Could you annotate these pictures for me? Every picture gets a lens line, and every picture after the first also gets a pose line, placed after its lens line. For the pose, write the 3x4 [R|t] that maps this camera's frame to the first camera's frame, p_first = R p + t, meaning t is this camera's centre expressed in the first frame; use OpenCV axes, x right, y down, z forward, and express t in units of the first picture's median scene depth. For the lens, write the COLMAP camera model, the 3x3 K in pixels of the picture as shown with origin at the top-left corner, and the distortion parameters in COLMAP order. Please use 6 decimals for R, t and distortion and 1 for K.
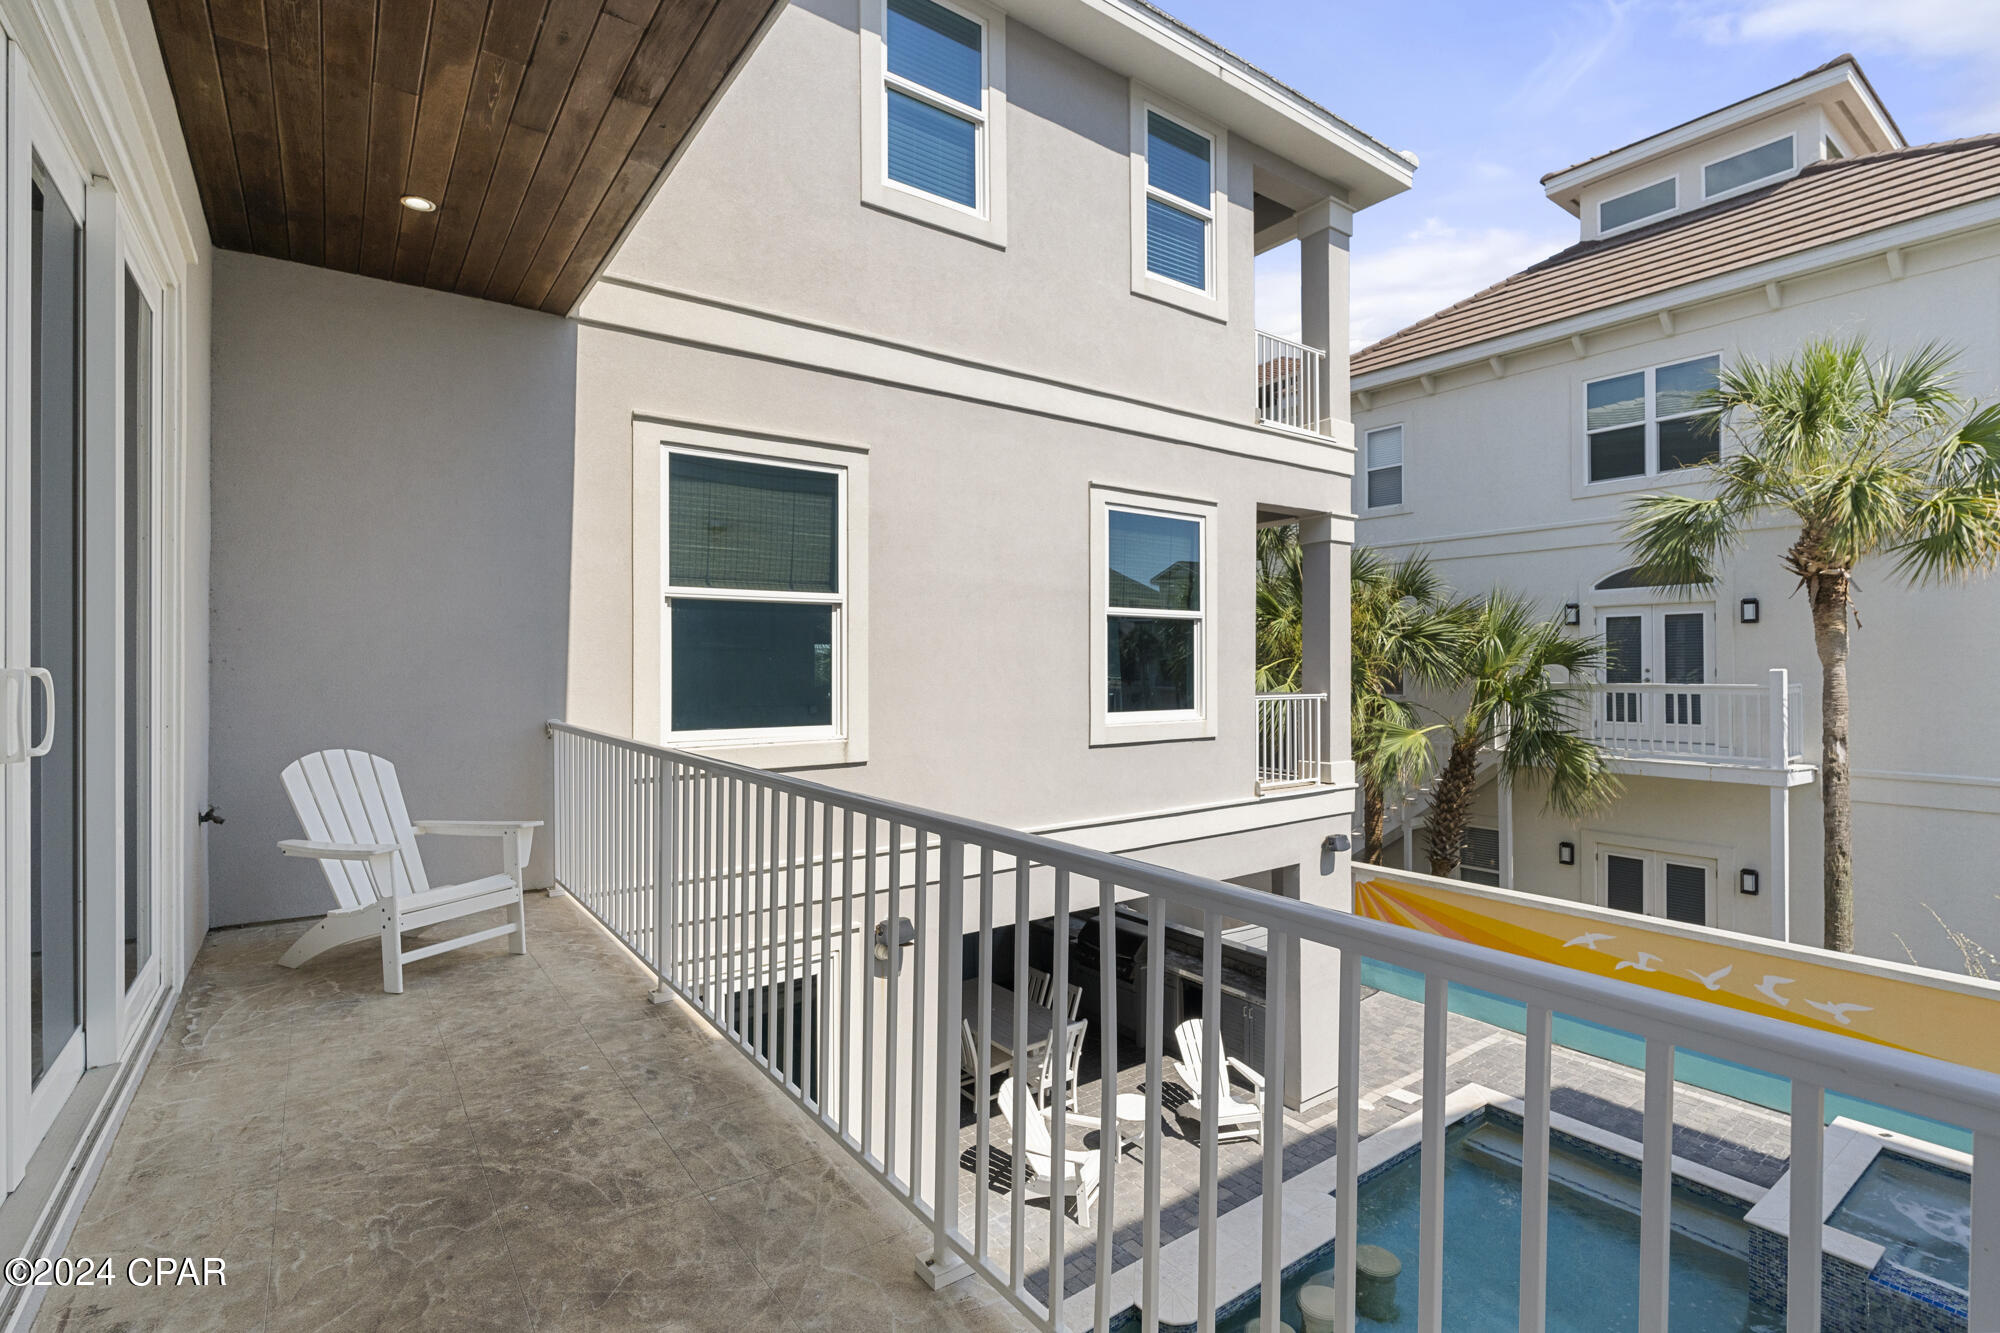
lens RADIAL K [[921.8, 0, 1003.9], [0, 921.8, 667.9], [0, 0, 1]] dist [-0.000083, -0.000447]
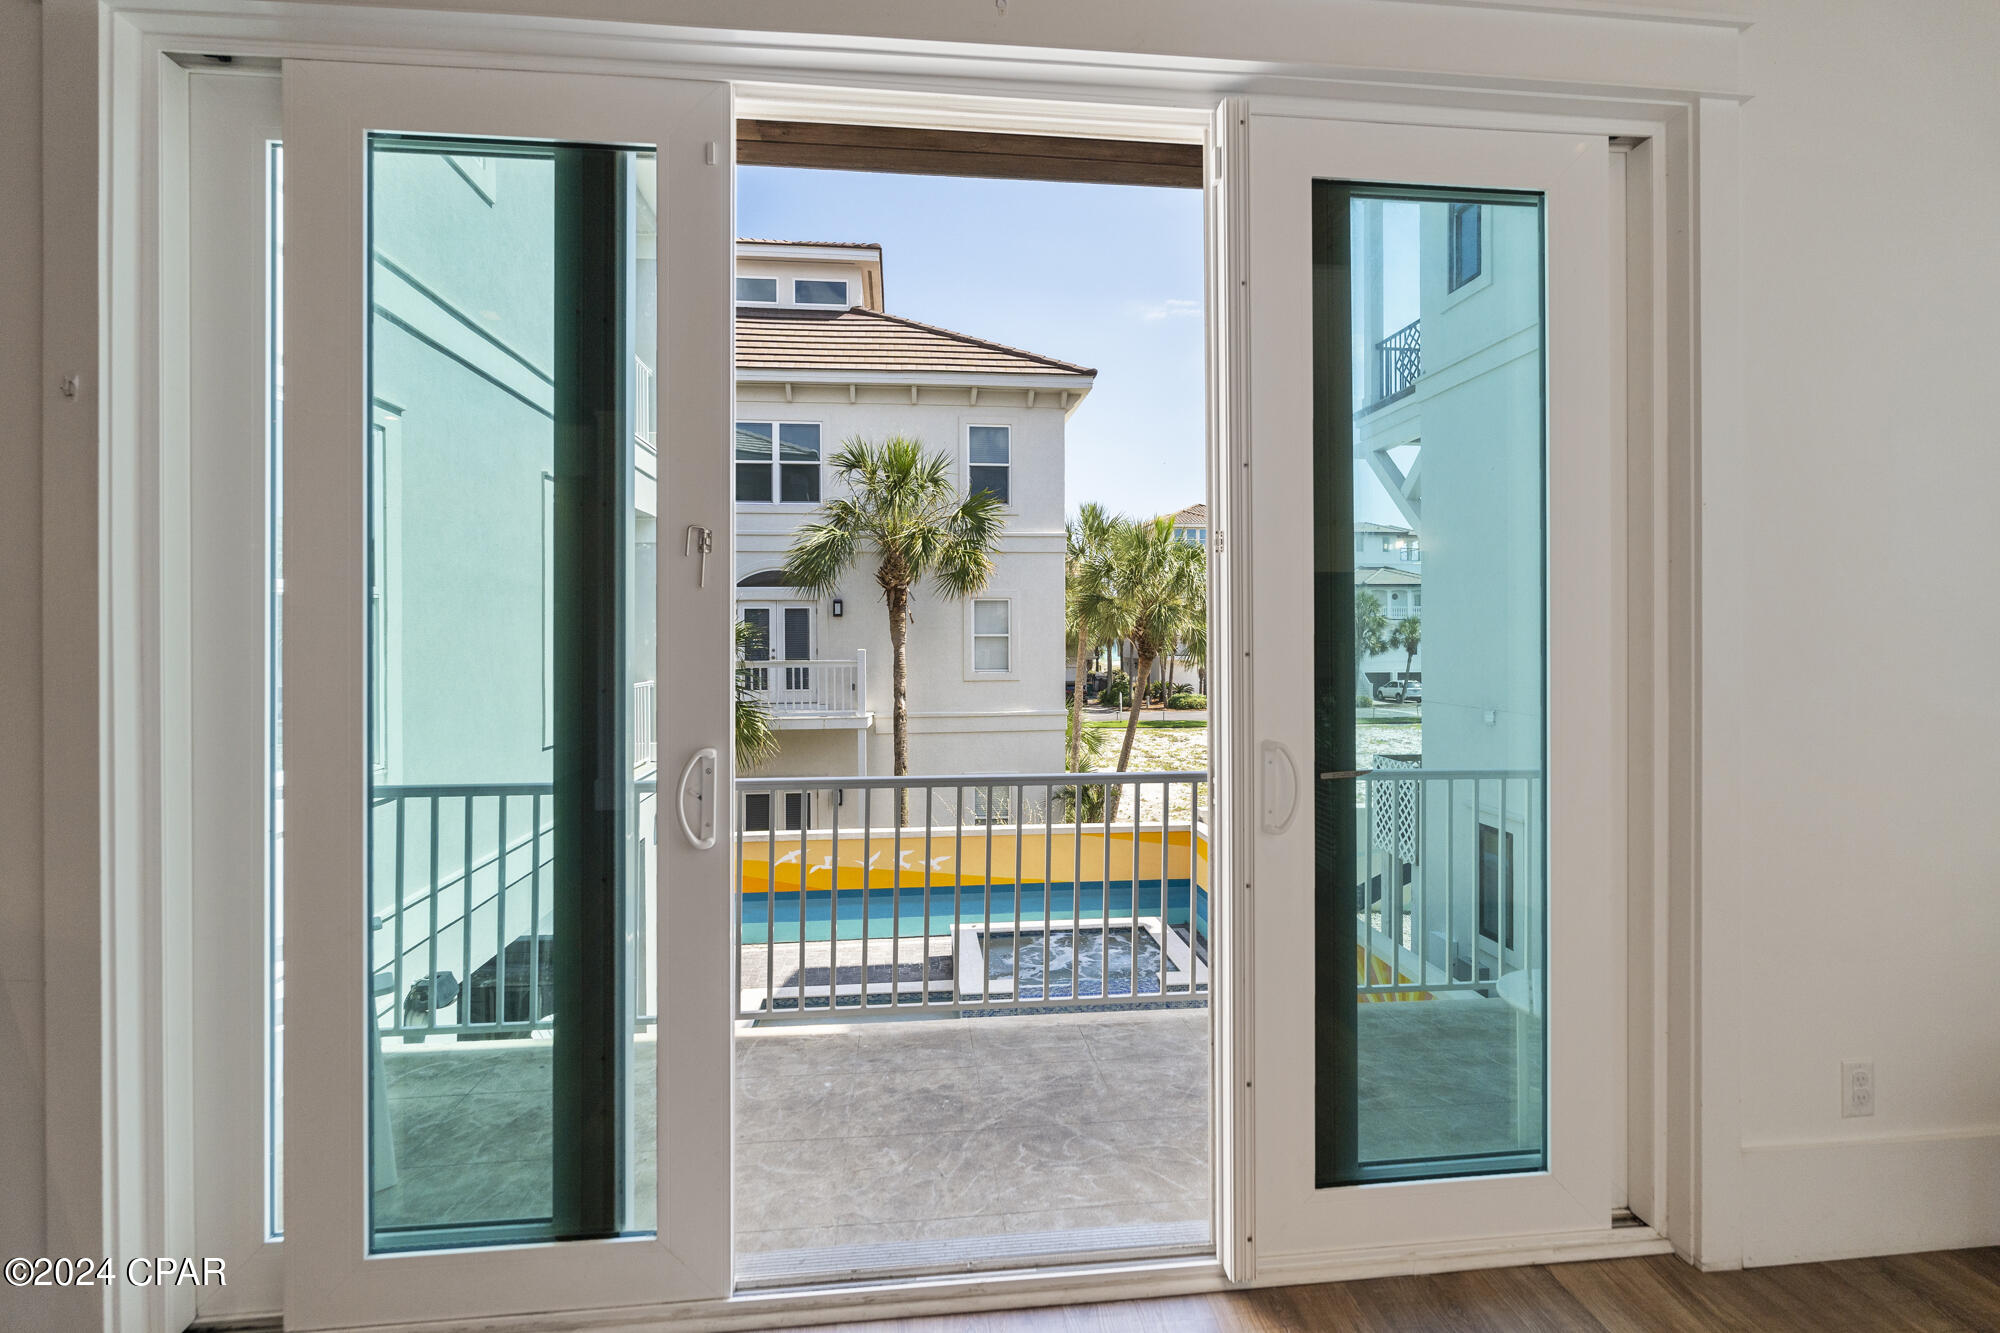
lens RADIAL K [[900.1, 0, 1000.0], [0, 900.1, 644.9], [0, 0, 1]] dist [-0.000963, 0.000062]
pose [[0.509916, -0.011456, 0.860148, -0.300920], [0.007320, 0.999933, 0.008978, -0.017642], [-0.860193, 0.001718, 0.509966, 0.076349]]
